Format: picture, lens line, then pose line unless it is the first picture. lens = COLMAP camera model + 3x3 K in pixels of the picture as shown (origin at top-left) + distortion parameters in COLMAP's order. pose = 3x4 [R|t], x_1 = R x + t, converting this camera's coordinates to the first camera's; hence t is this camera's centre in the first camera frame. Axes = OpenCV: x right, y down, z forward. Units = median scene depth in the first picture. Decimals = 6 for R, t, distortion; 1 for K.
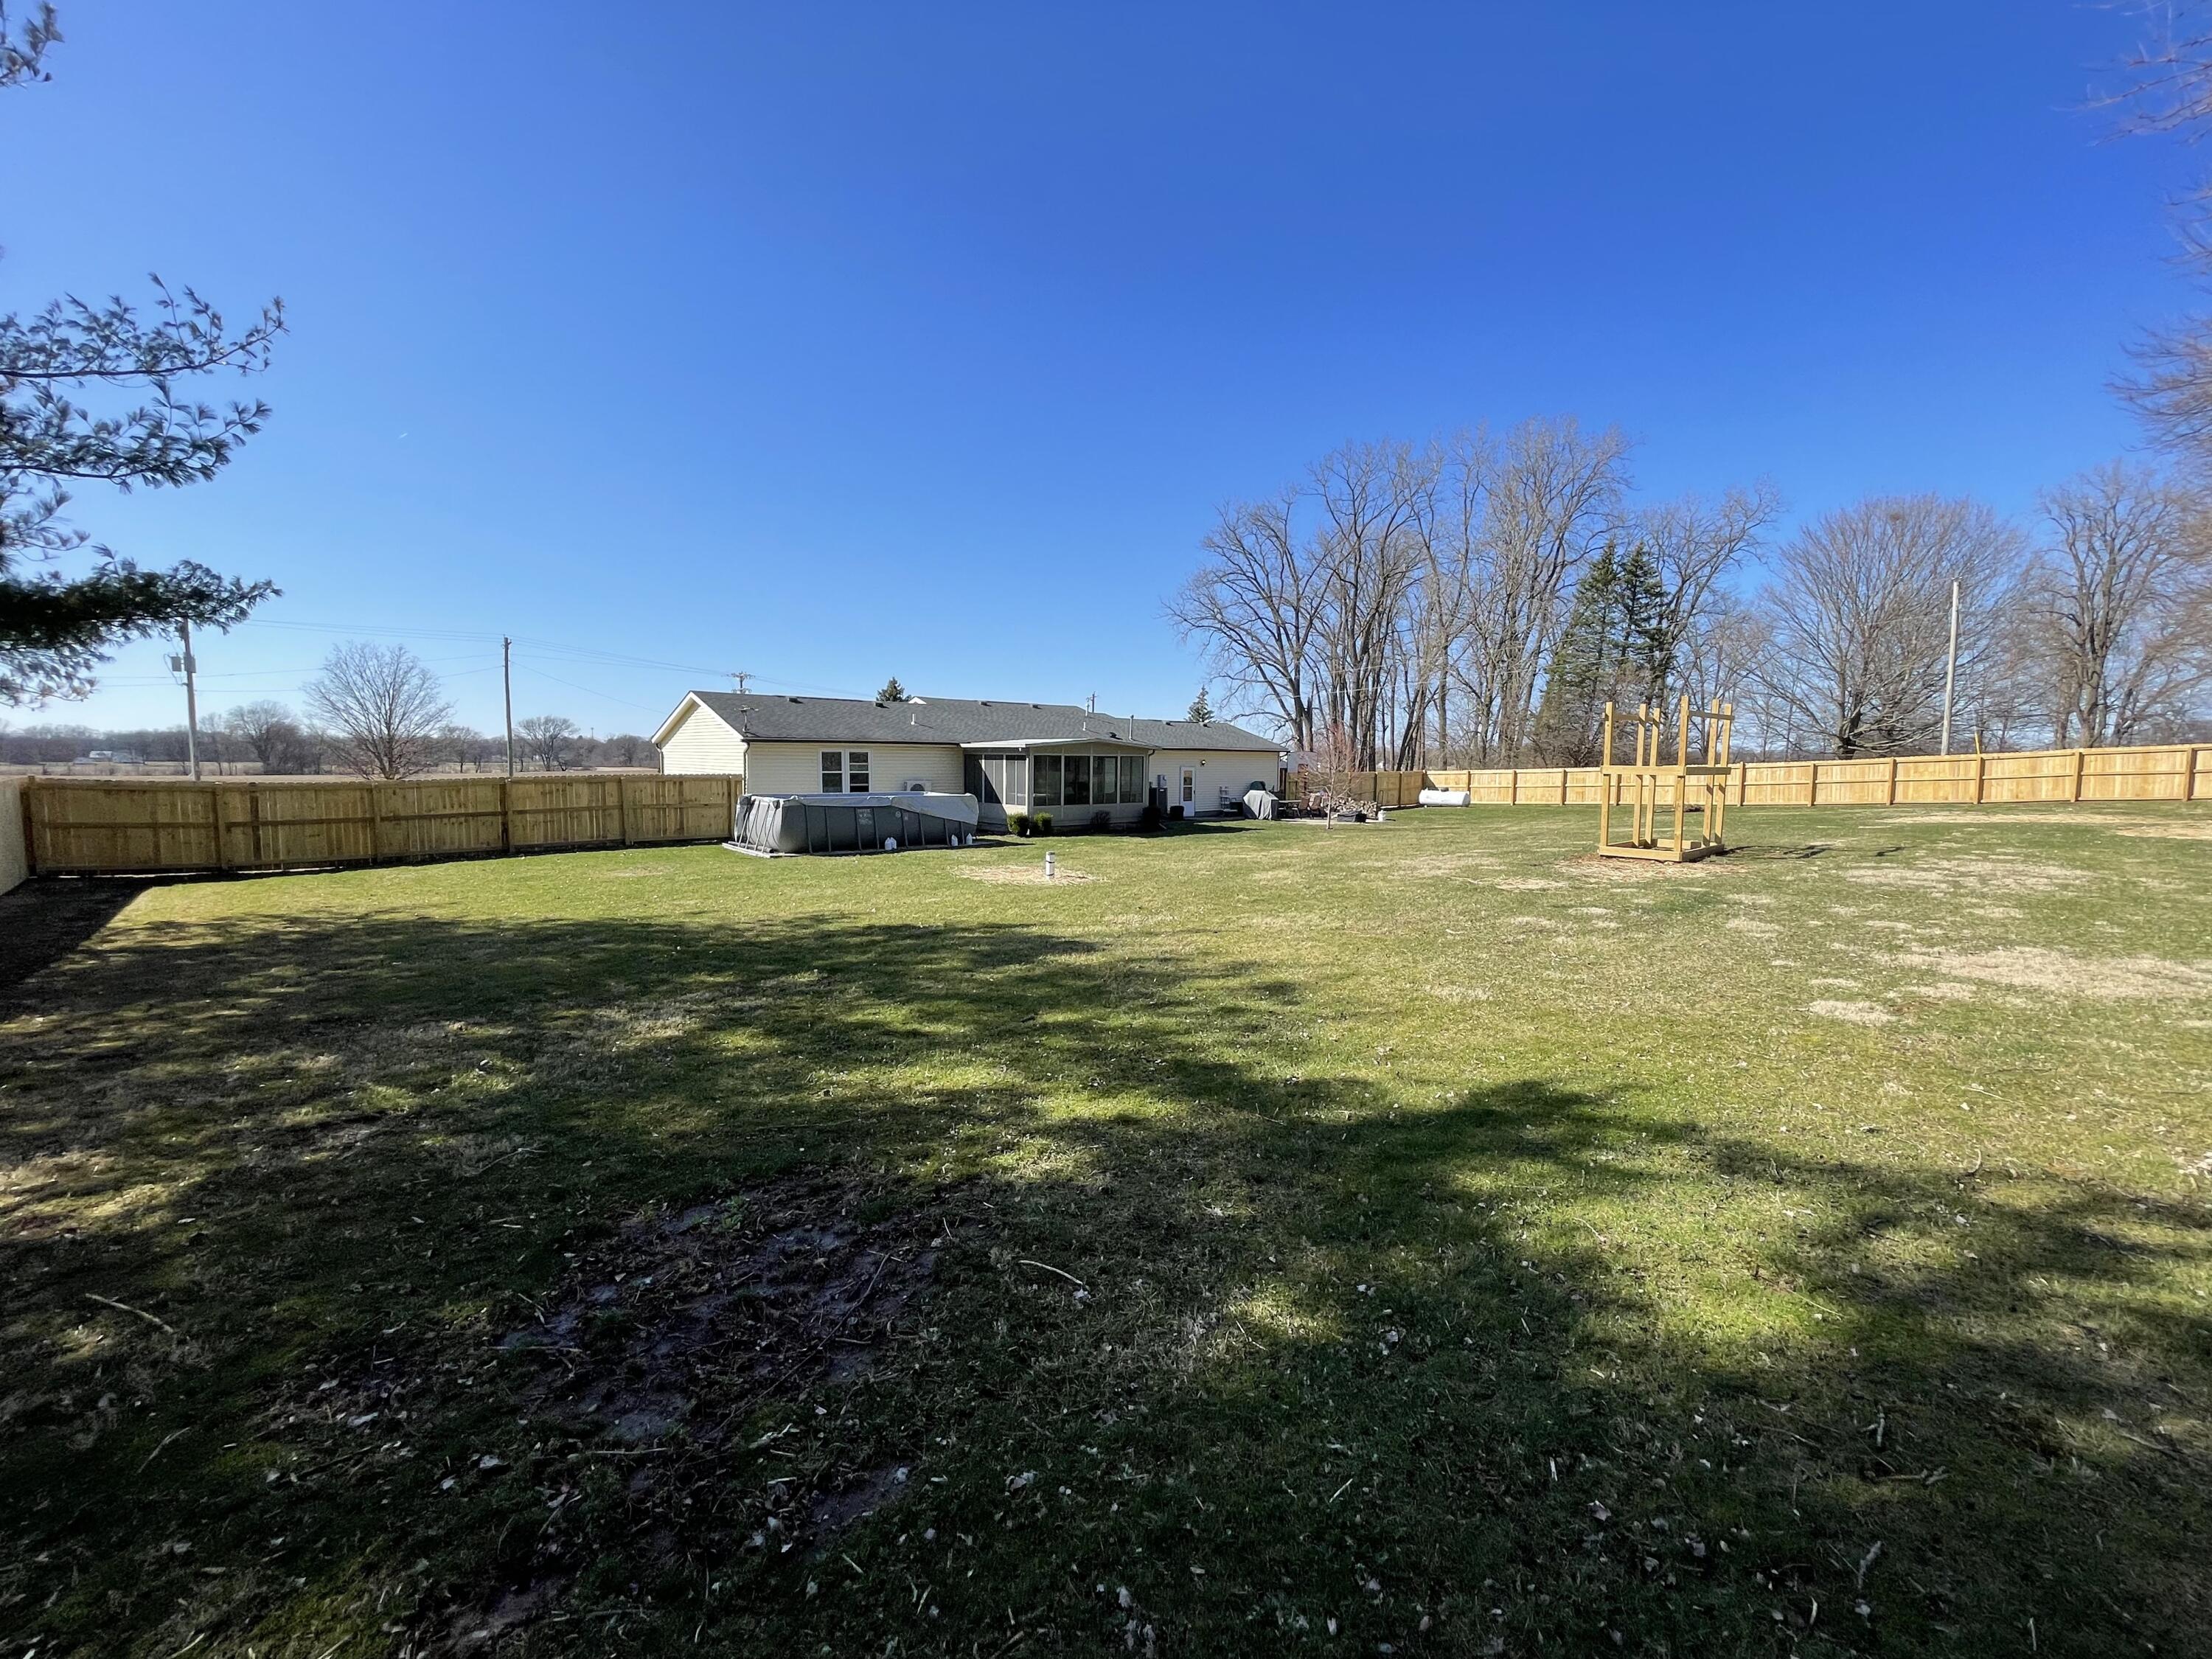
lens RADIAL K [[884.7, 0, 1101.8], [0, 884.7, 832.2], [0, 0, 1]] dist [-0.001137, -0.000148]
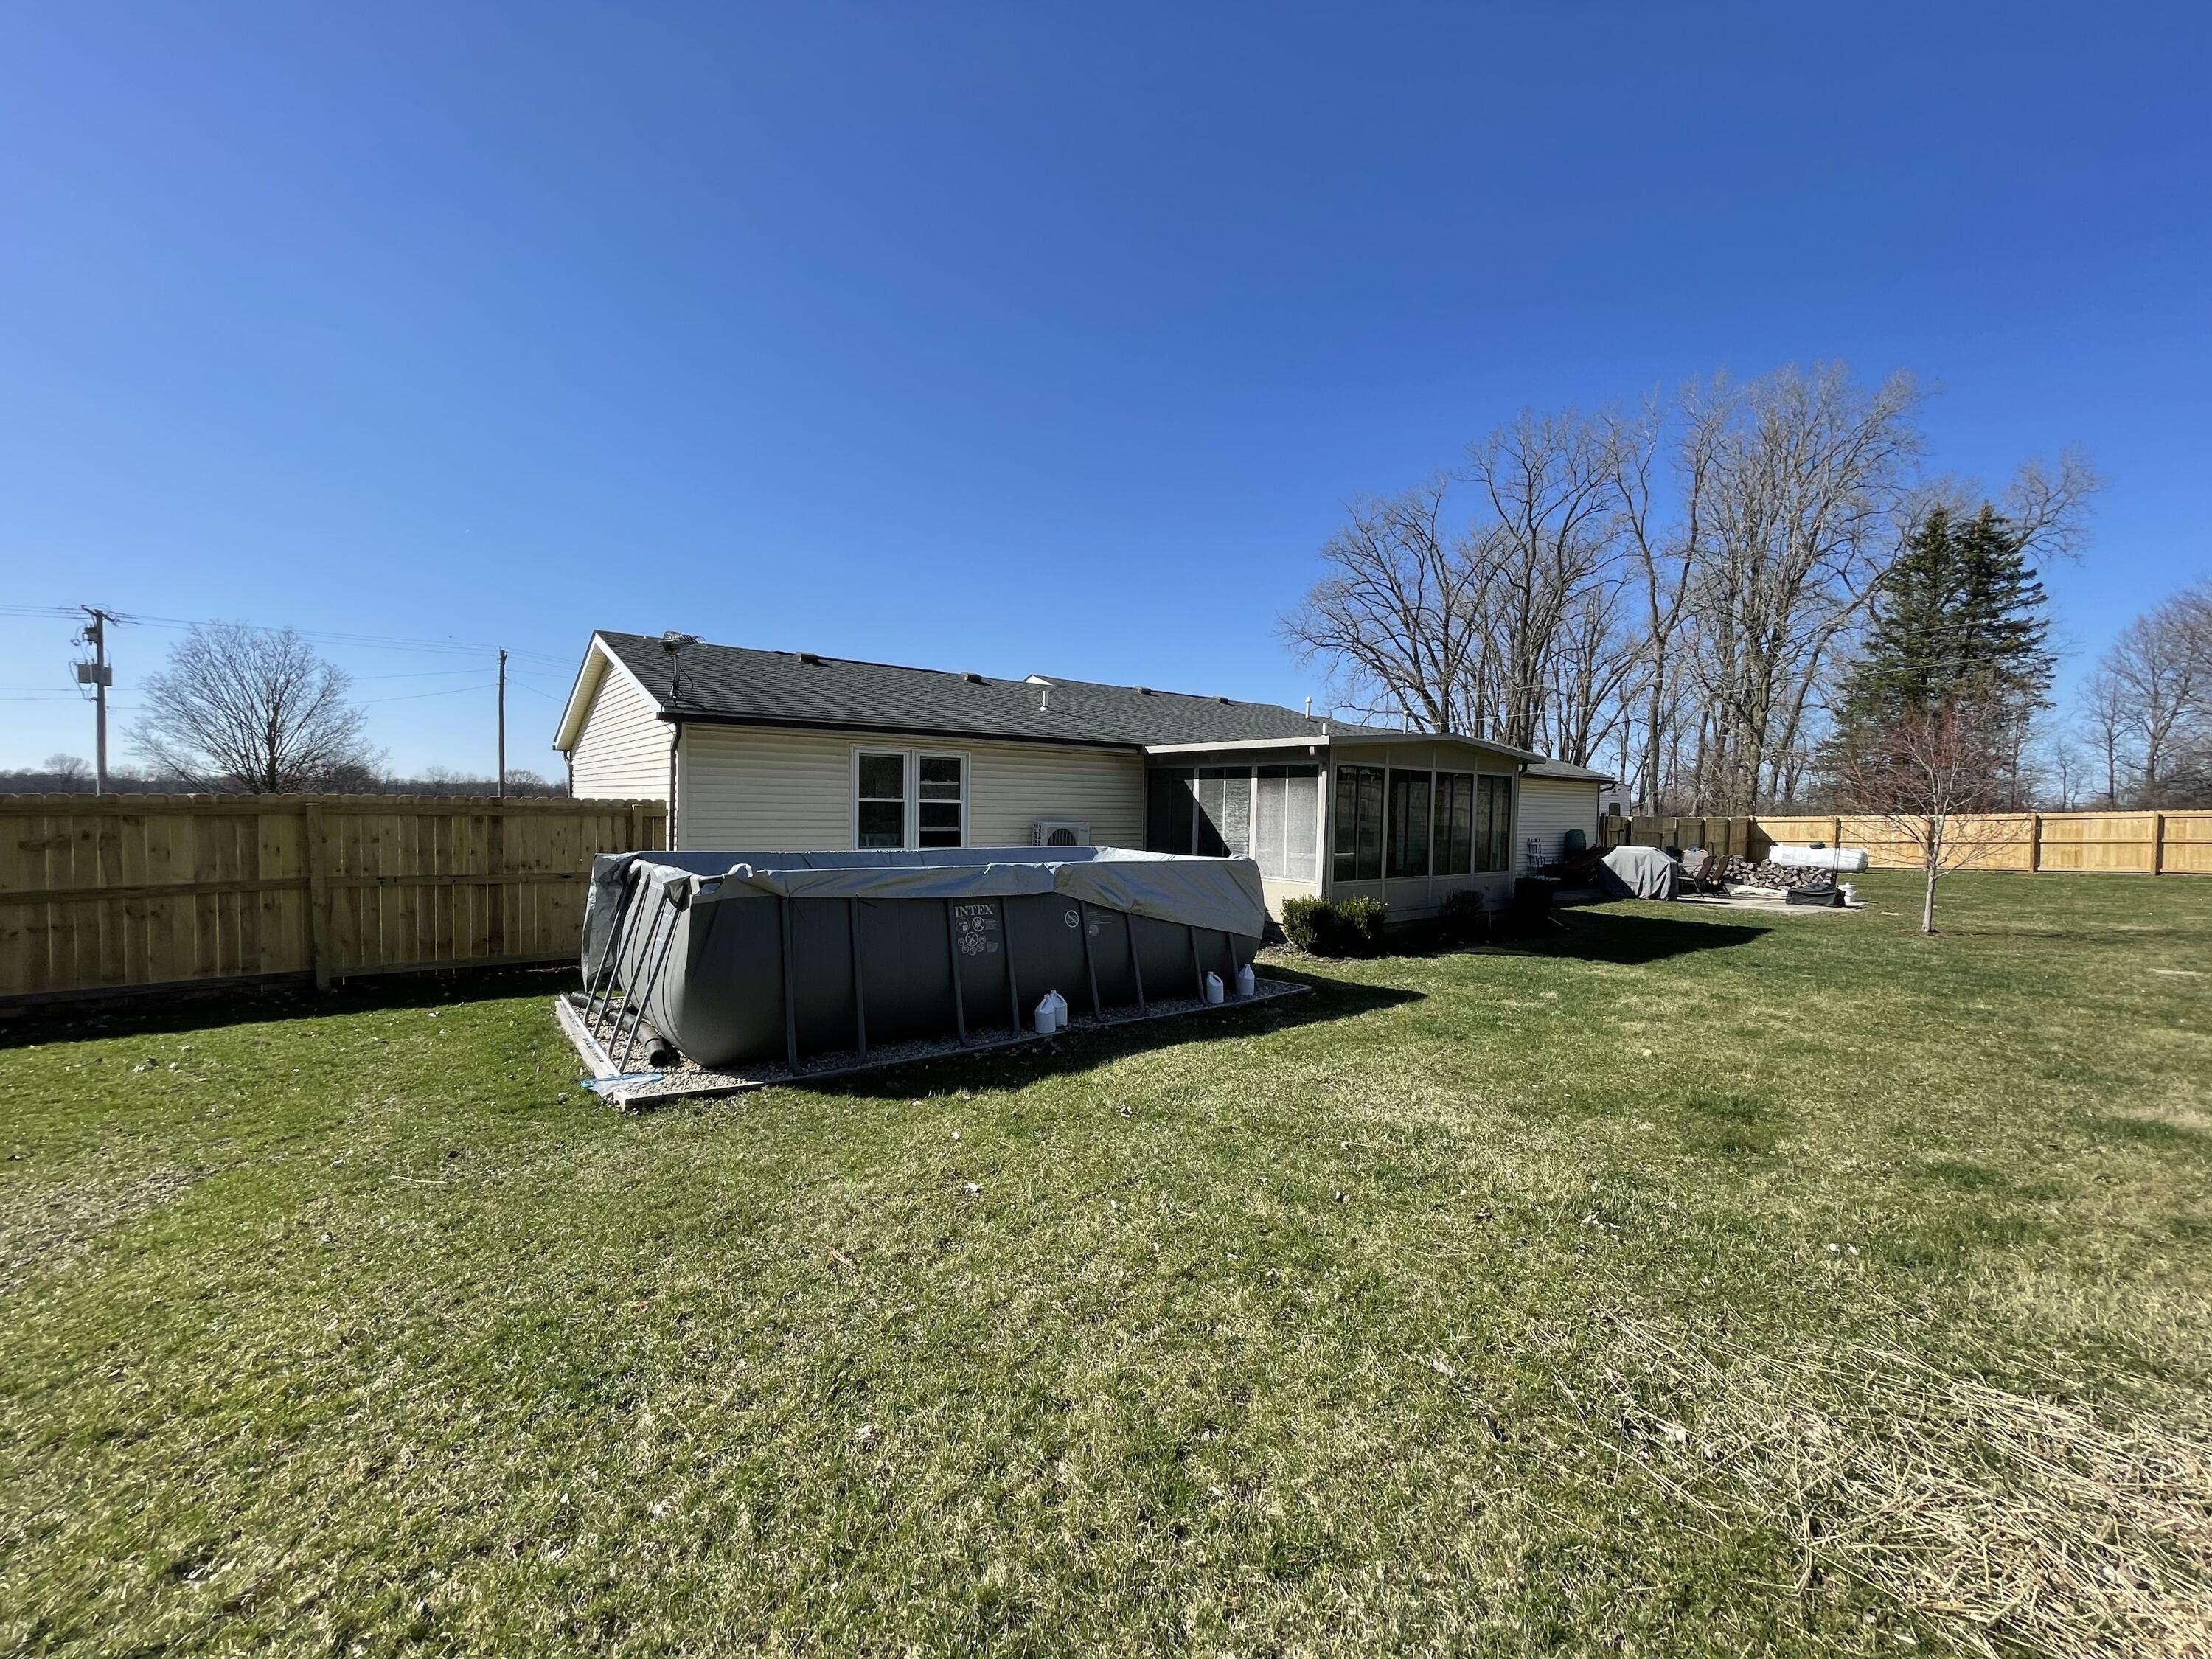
lens RADIAL K [[884.7, 0, 1101.8], [0, 884.7, 832.2], [0, 0, 1]] dist [-0.001137, -0.000148]
pose [[0.998270, 0.007892, -0.058265, -0.164916], [-0.011092, 0.998435, -0.054813, -0.028177], [0.057741, 0.055364, 0.996795, 0.552200]]
